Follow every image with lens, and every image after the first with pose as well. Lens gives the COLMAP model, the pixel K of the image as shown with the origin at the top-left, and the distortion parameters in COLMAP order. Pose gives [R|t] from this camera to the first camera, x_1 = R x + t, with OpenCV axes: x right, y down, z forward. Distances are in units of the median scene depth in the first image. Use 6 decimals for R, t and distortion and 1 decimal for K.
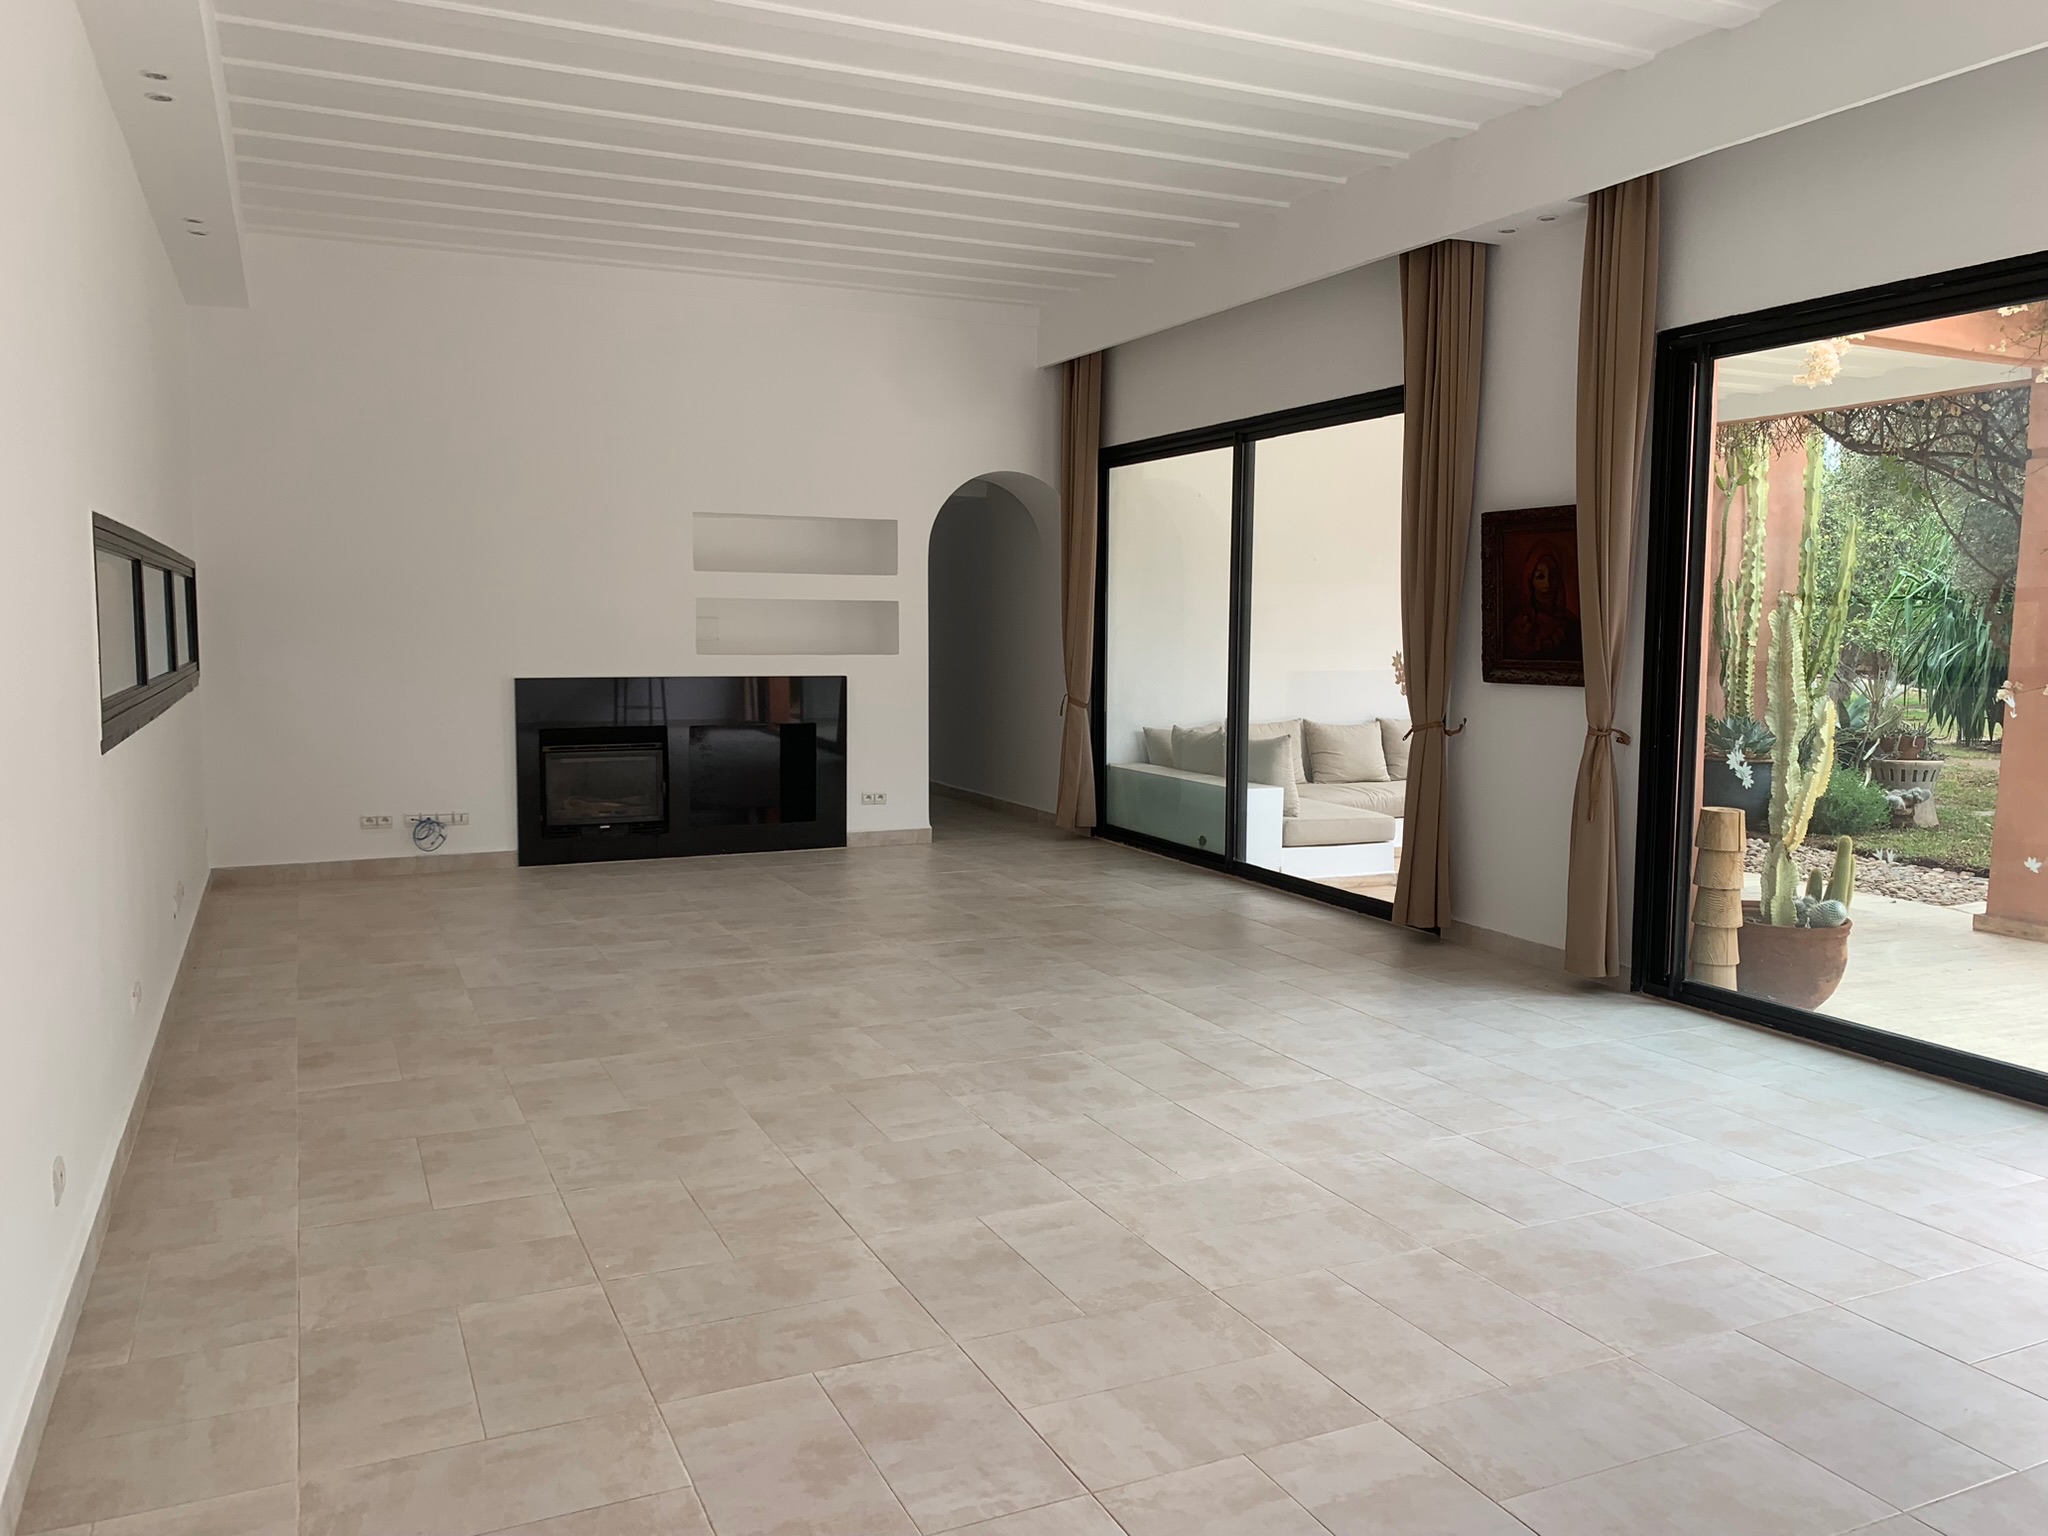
lens RADIAL K [[1584.3, 0, 1008.6], [0, 1584.3, 754.9], [0, 0, 1]] dist [0.018895, 0.009359]
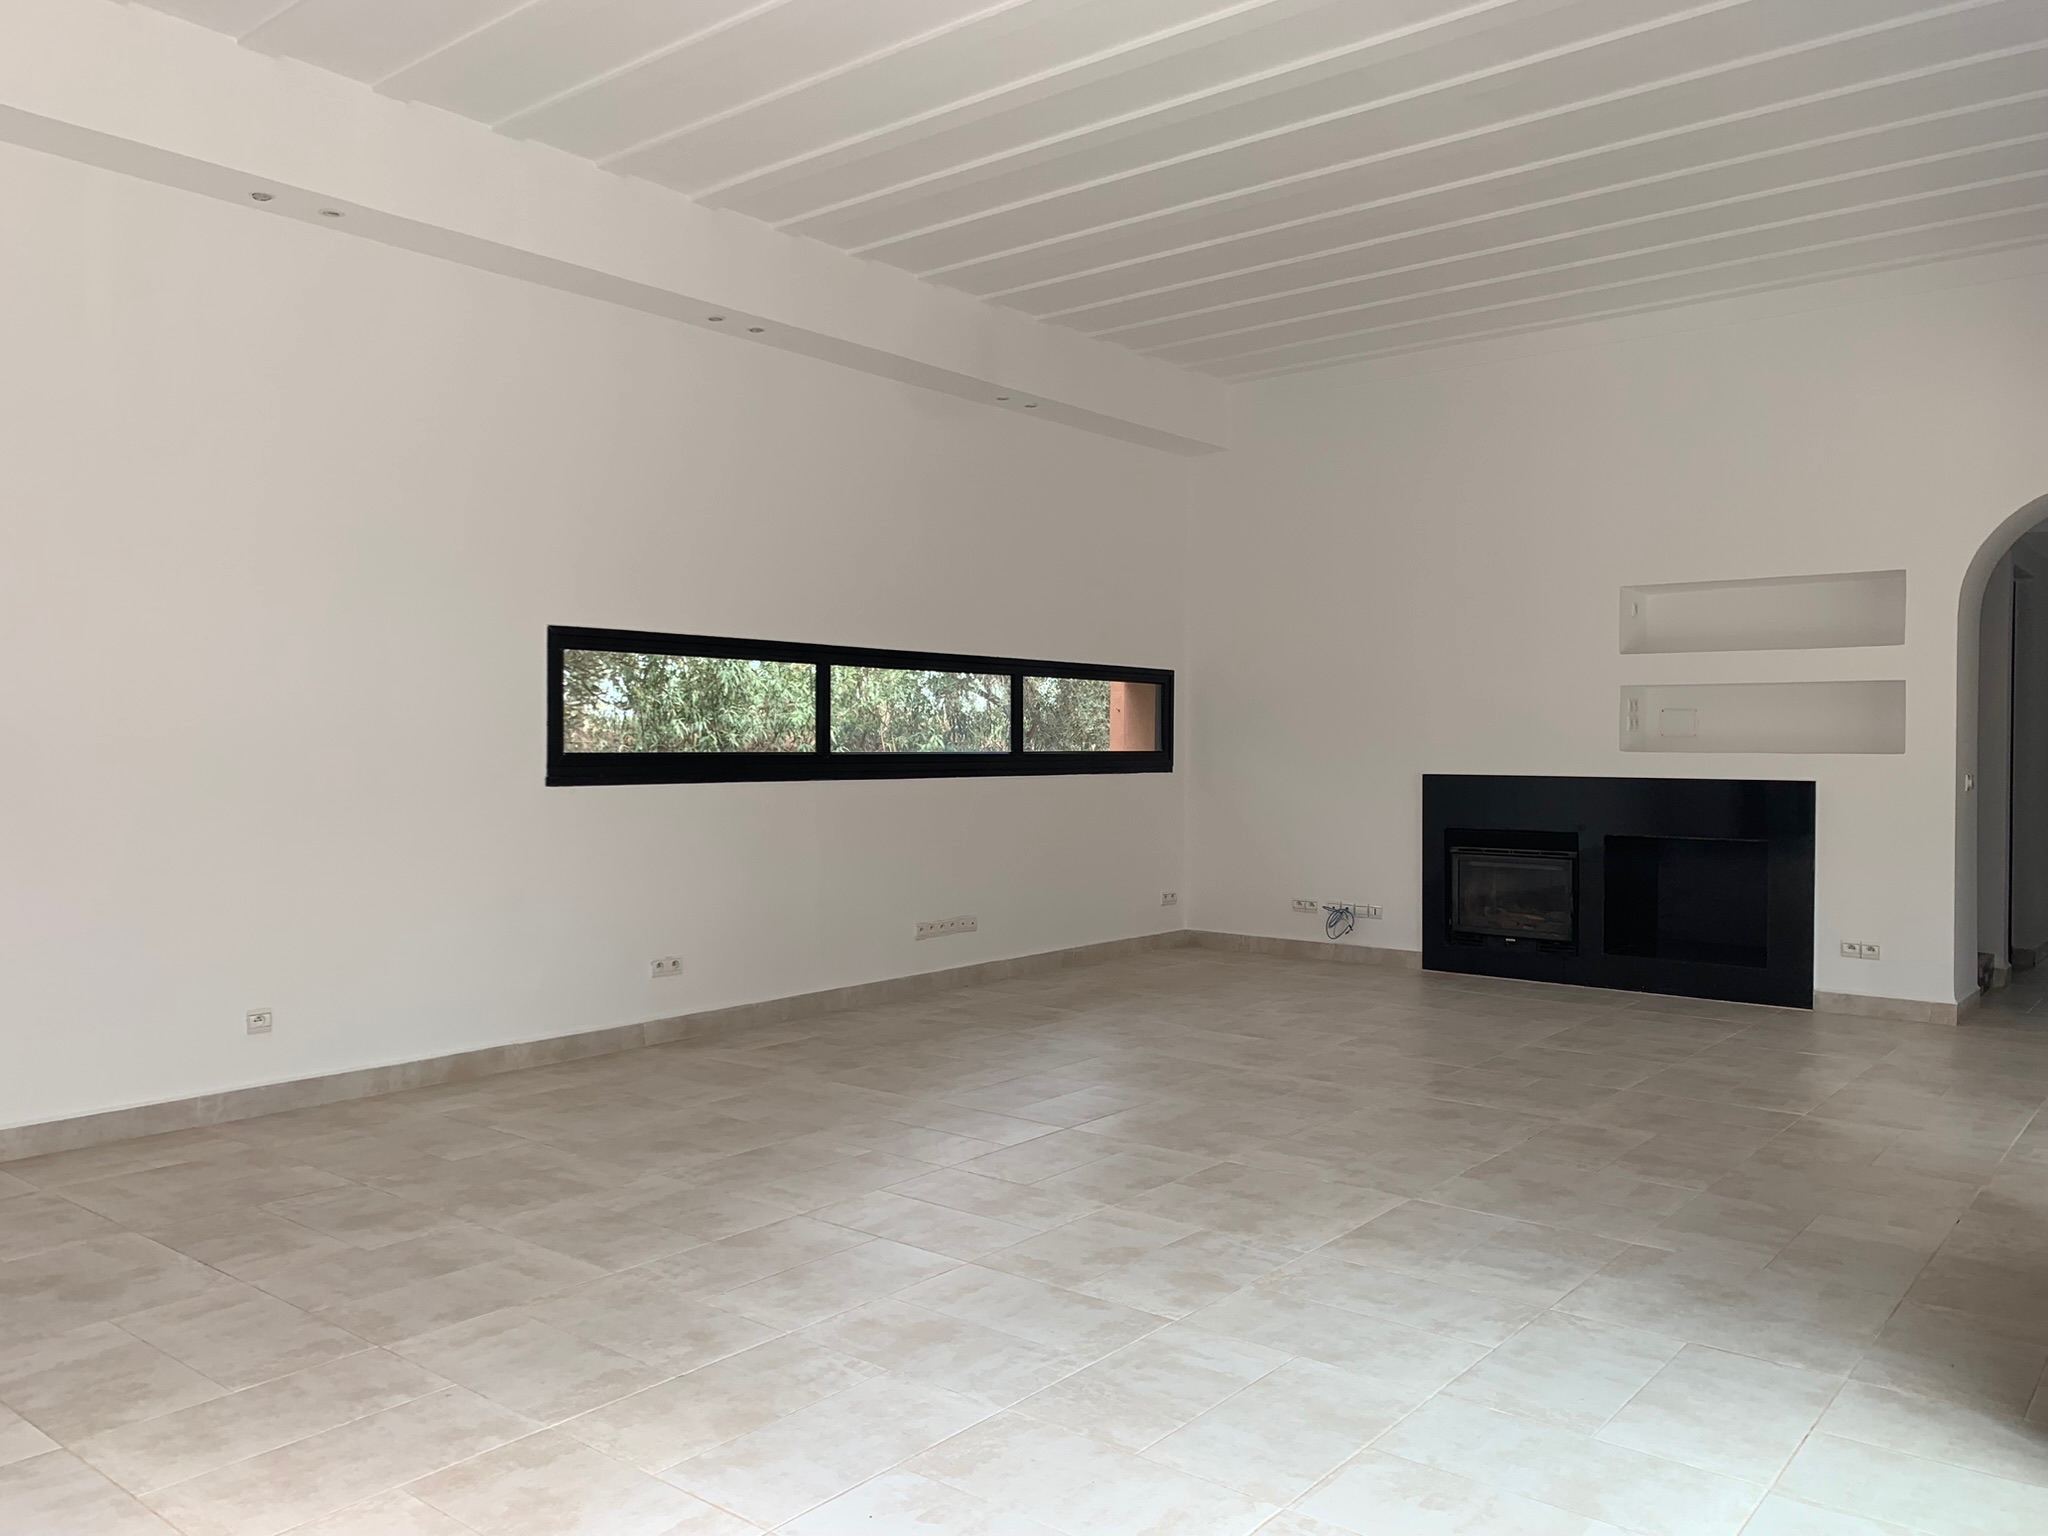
lens RADIAL K [[1584.3, 0, 1006.7], [0, 1584.3, 772.9], [0, 0, 1]] dist [0.018895, 0.009359]
pose [[0.427619, 0.015274, -0.903830, 0.807236], [-0.080059, 0.996568, -0.021036, -0.013730], [0.900407, 0.081355, 0.427374, 0.627231]]
